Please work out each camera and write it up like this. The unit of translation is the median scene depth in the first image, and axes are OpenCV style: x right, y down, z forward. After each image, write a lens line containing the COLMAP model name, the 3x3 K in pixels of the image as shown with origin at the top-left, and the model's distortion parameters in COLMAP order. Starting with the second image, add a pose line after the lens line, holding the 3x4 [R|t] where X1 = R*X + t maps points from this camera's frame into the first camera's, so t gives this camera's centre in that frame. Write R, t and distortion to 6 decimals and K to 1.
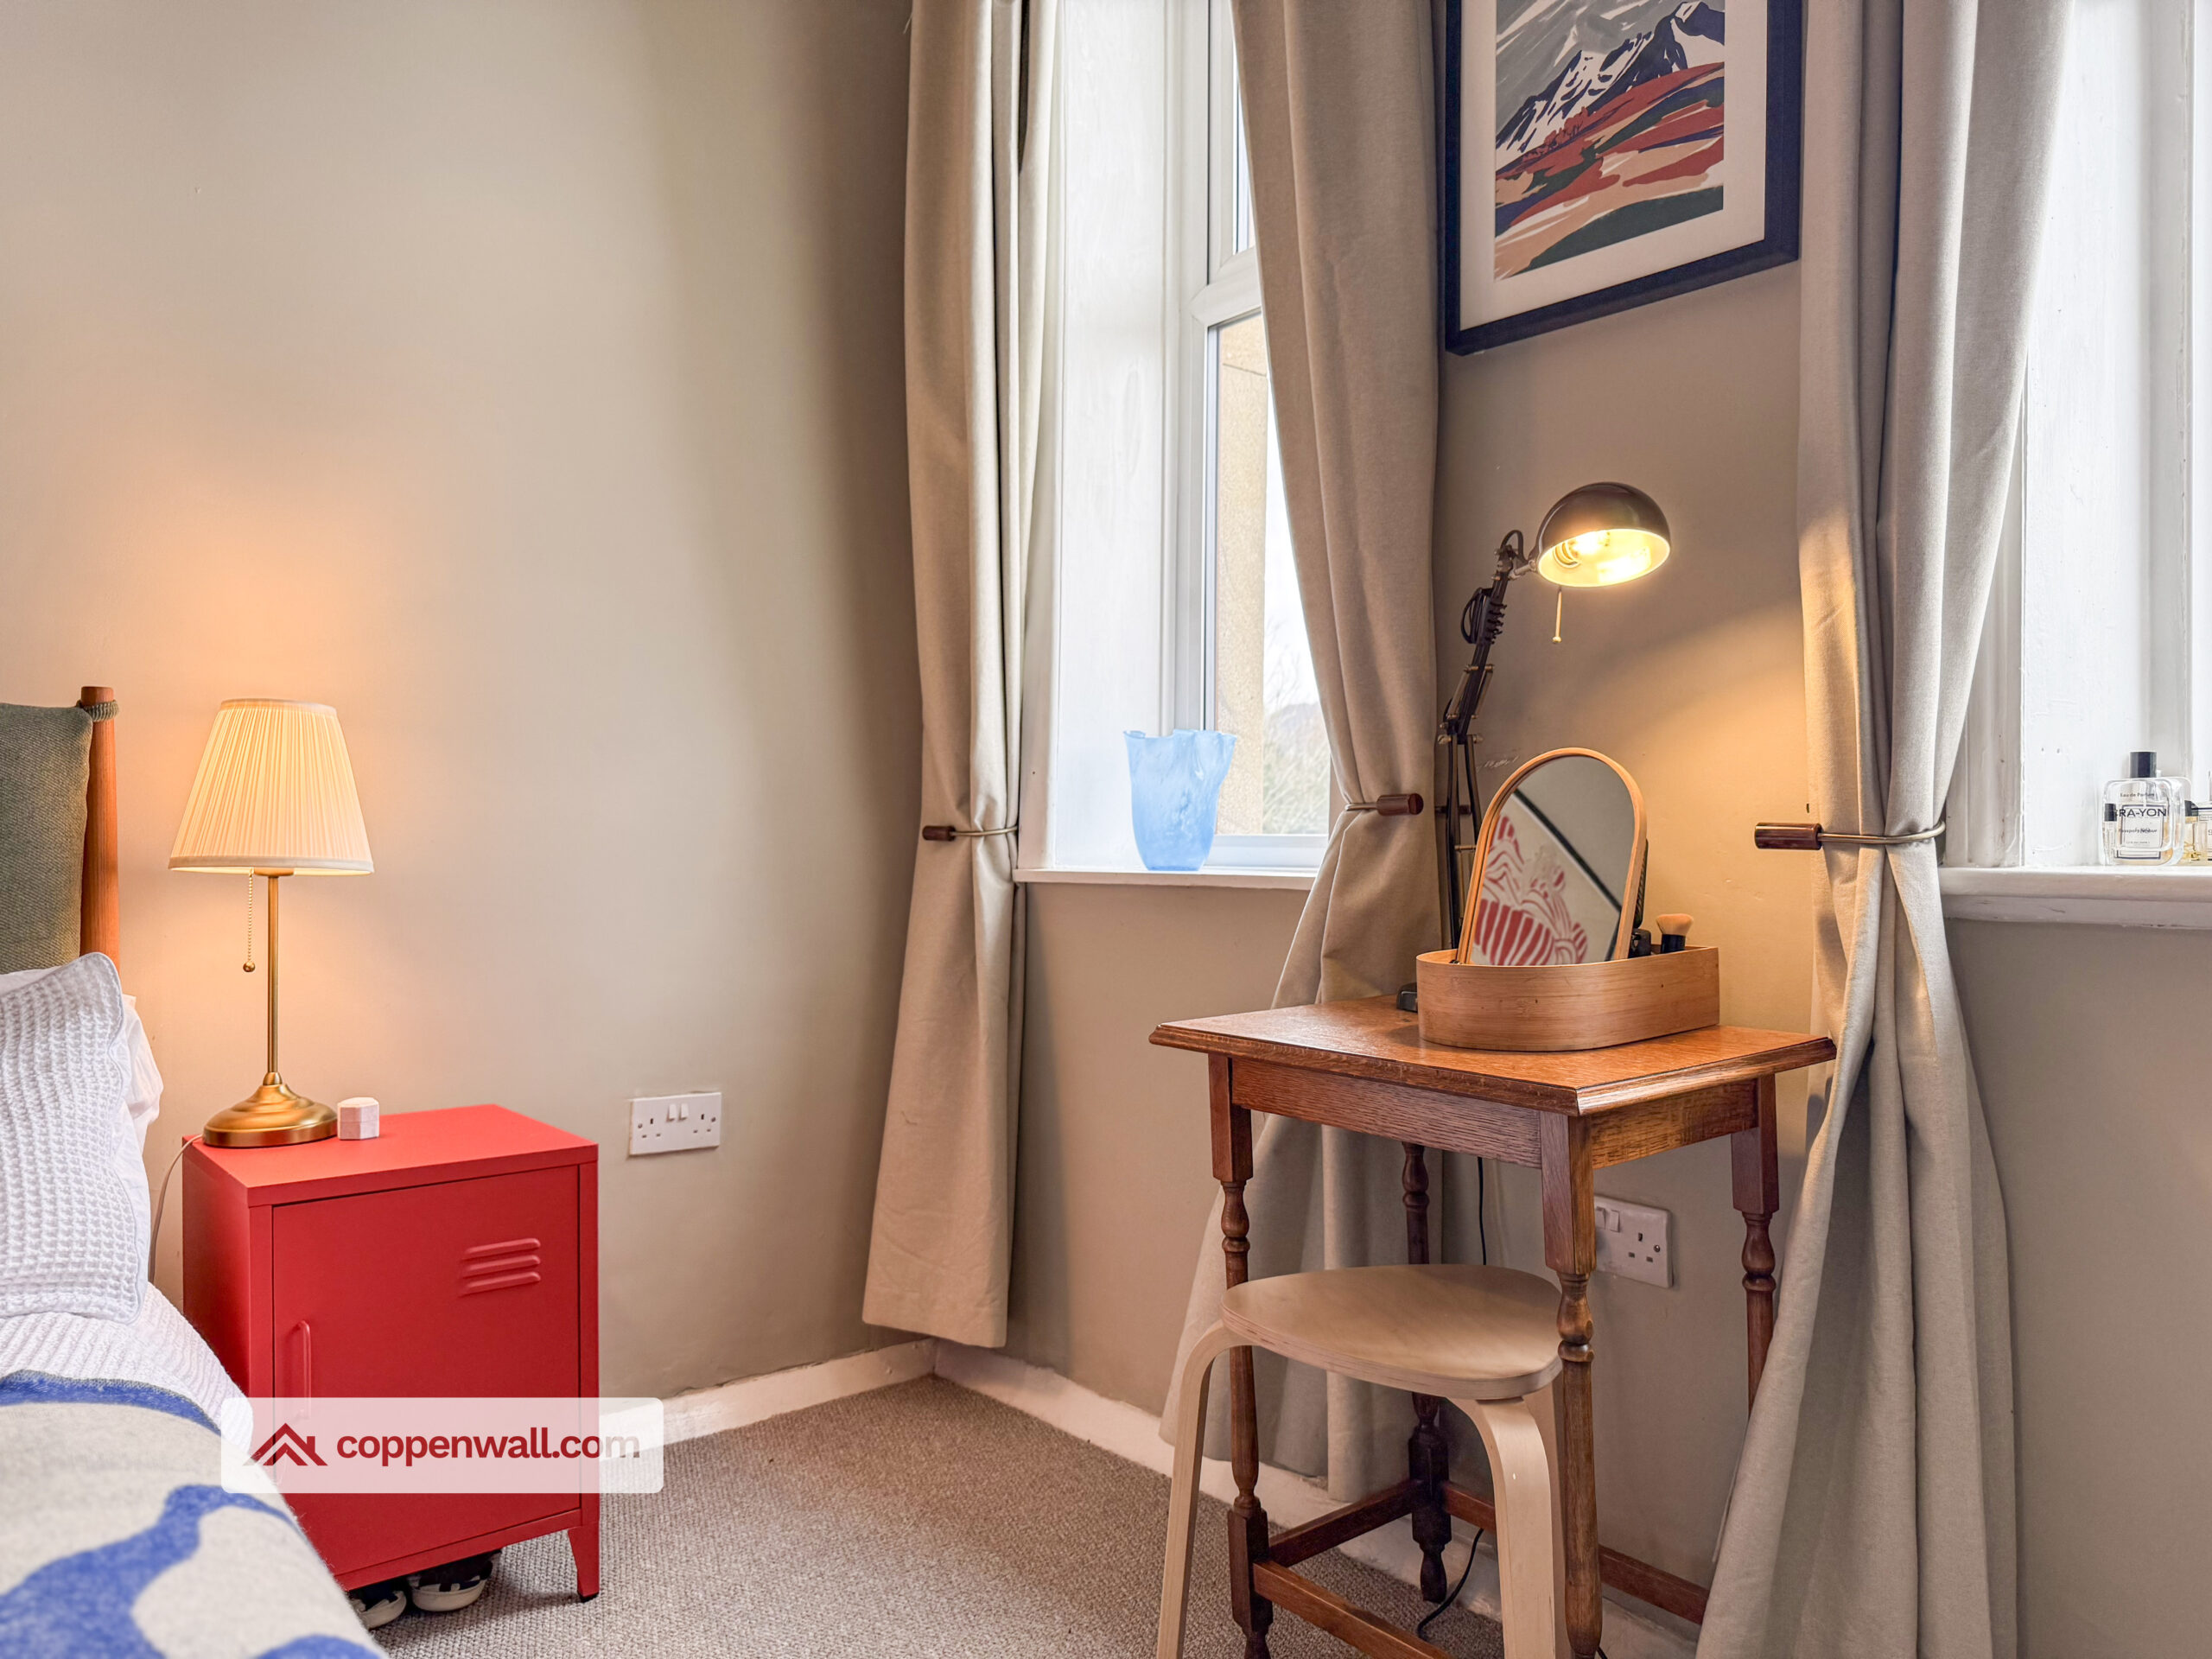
lens RADIAL K [[1610.8, 0, 1072.7], [0, 1610.8, 837.0], [0, 0, 1]] dist [-0.000591, -0.013189]
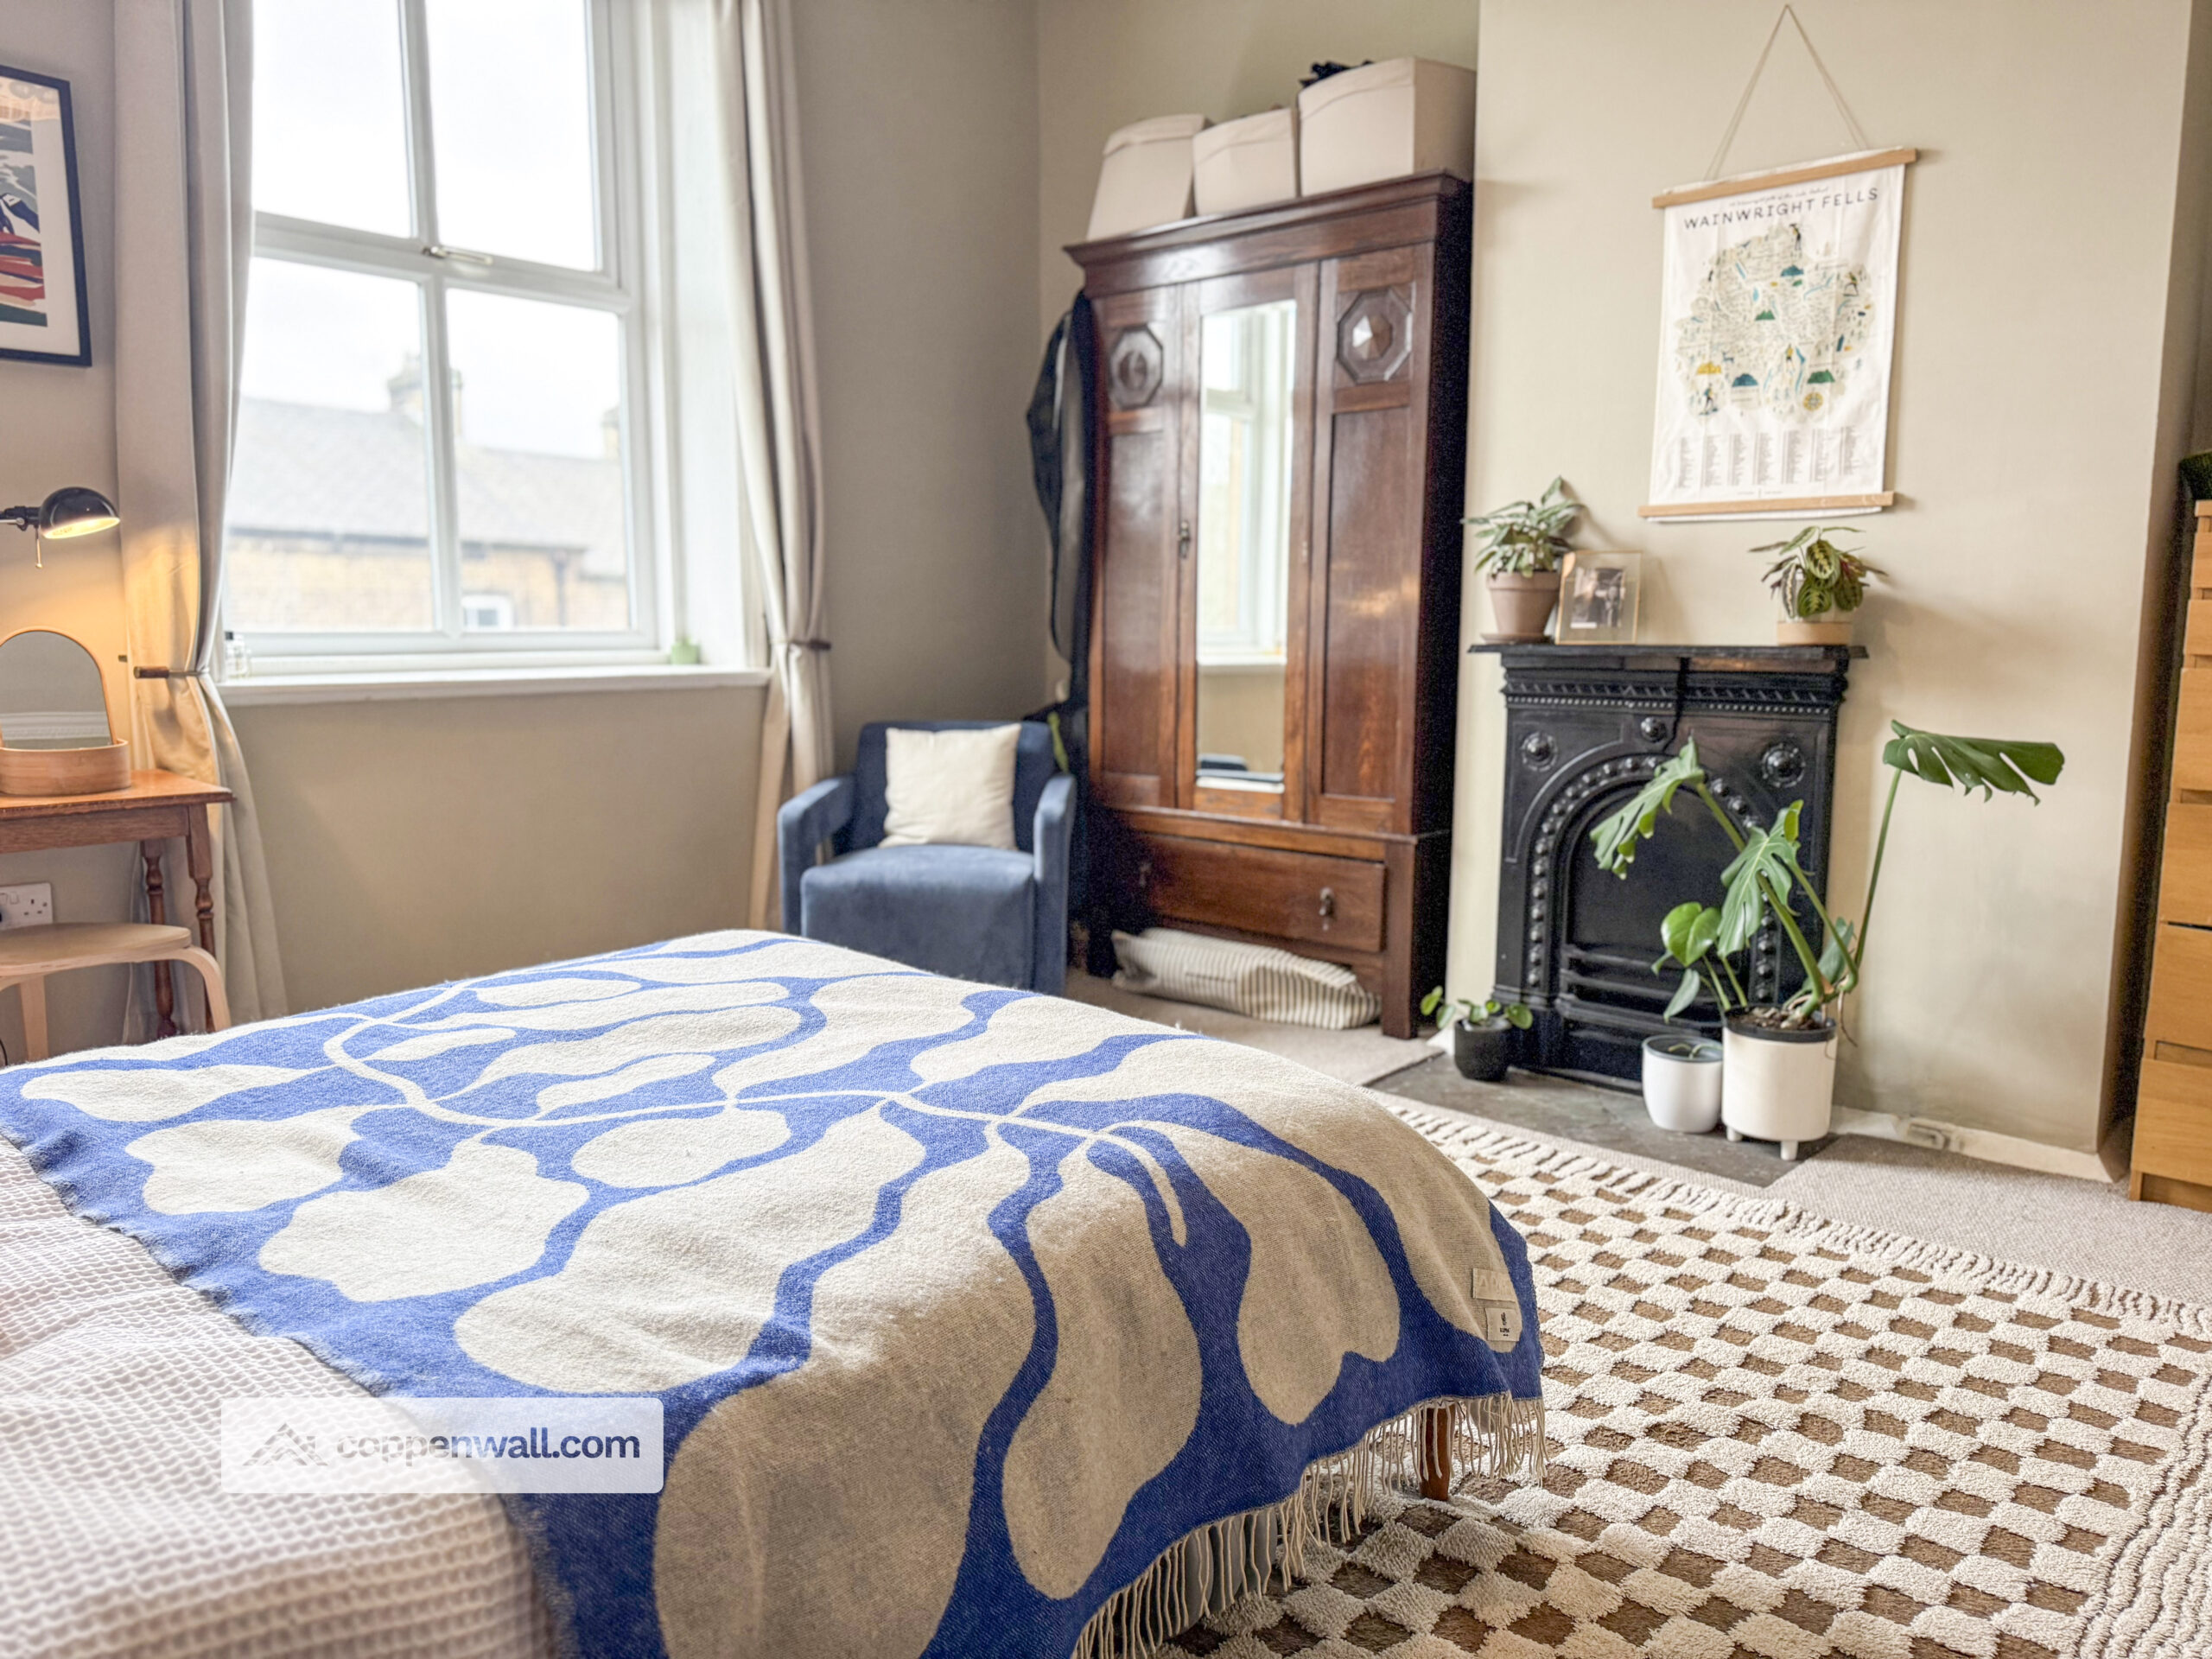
lens RADIAL K [[1596.8, 0, 1106.0], [0, 1596.8, 829.5], [0, 0, 1]] dist [0.005369, 0.003432]
pose [[-0.165807, -0.139061, 0.976304, -1.565955], [-0.005436, 0.990122, 0.140106, -0.083223], [-0.986143, 0.017923, -0.164925, 0.120004]]
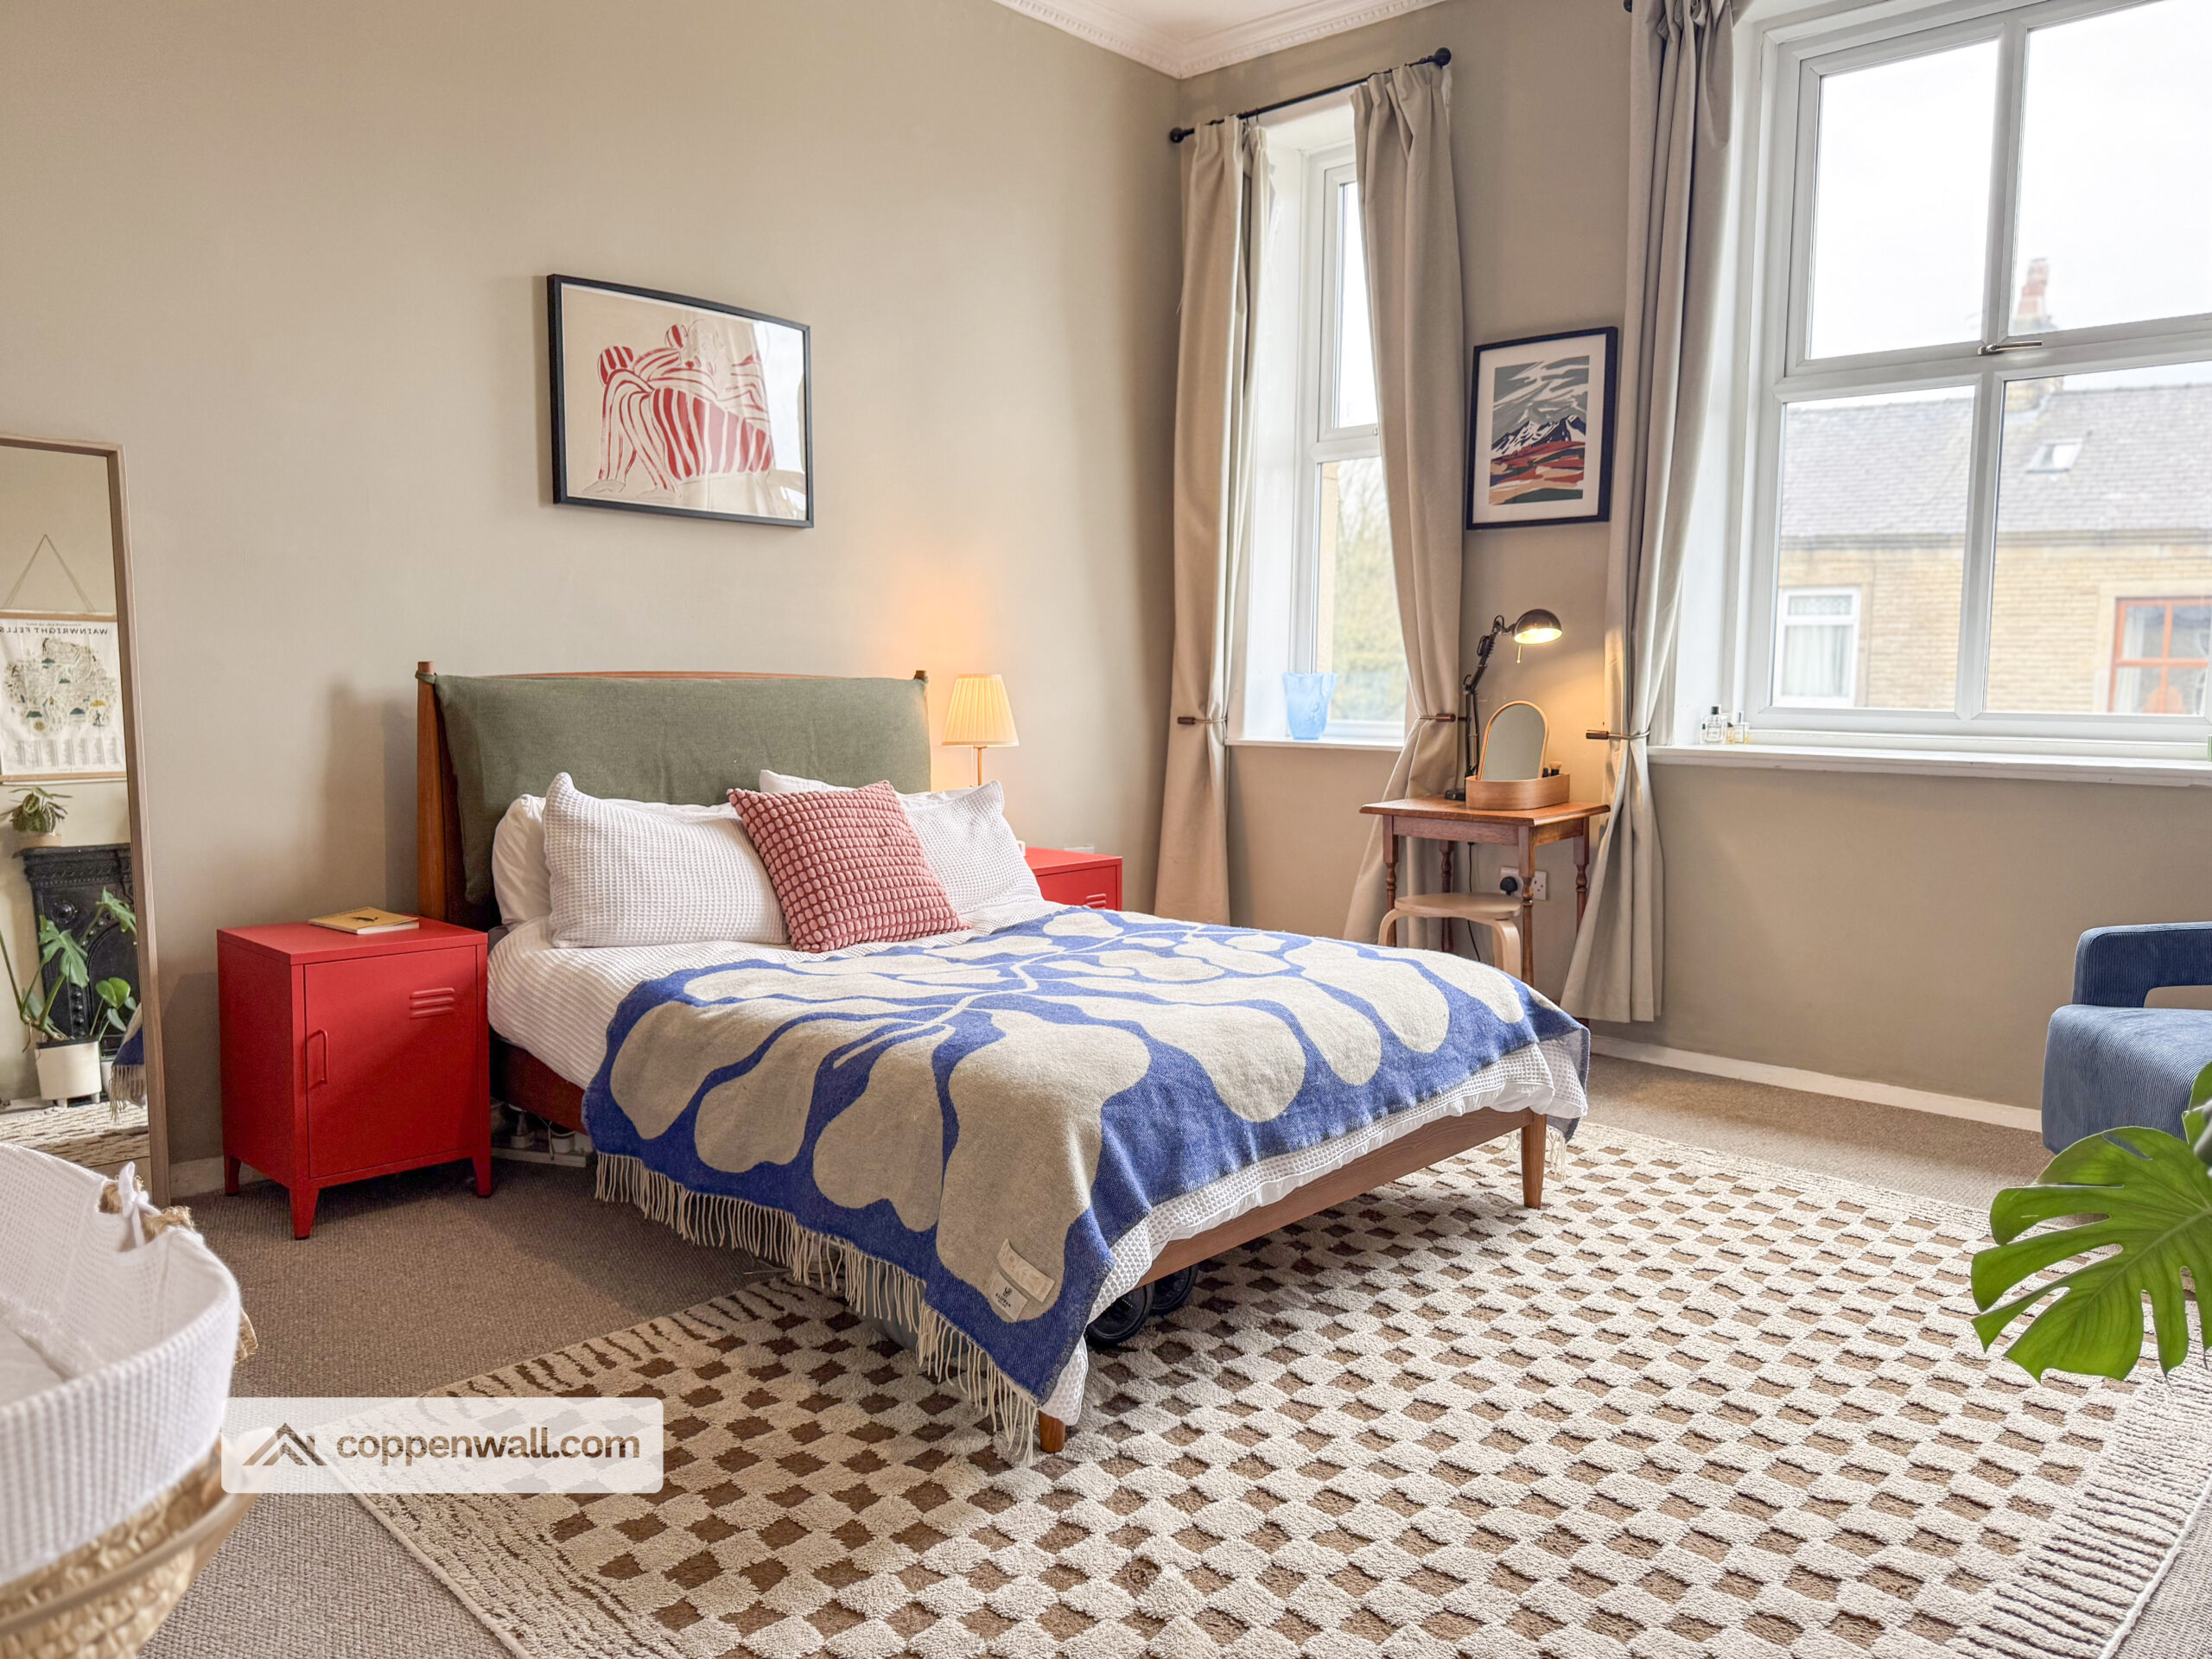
lens RADIAL K [[1569.5, 0, 1096.0], [0, 1569.5, 844.5], [0, 0, 1]] dist [0.096868, -0.156623]
pose [[0.989844, -0.015667, 0.141291, -0.743431], [-0.000277, 0.993694, 0.112125, -0.108097], [-0.142157, -0.111026, 0.983598, -1.475350]]
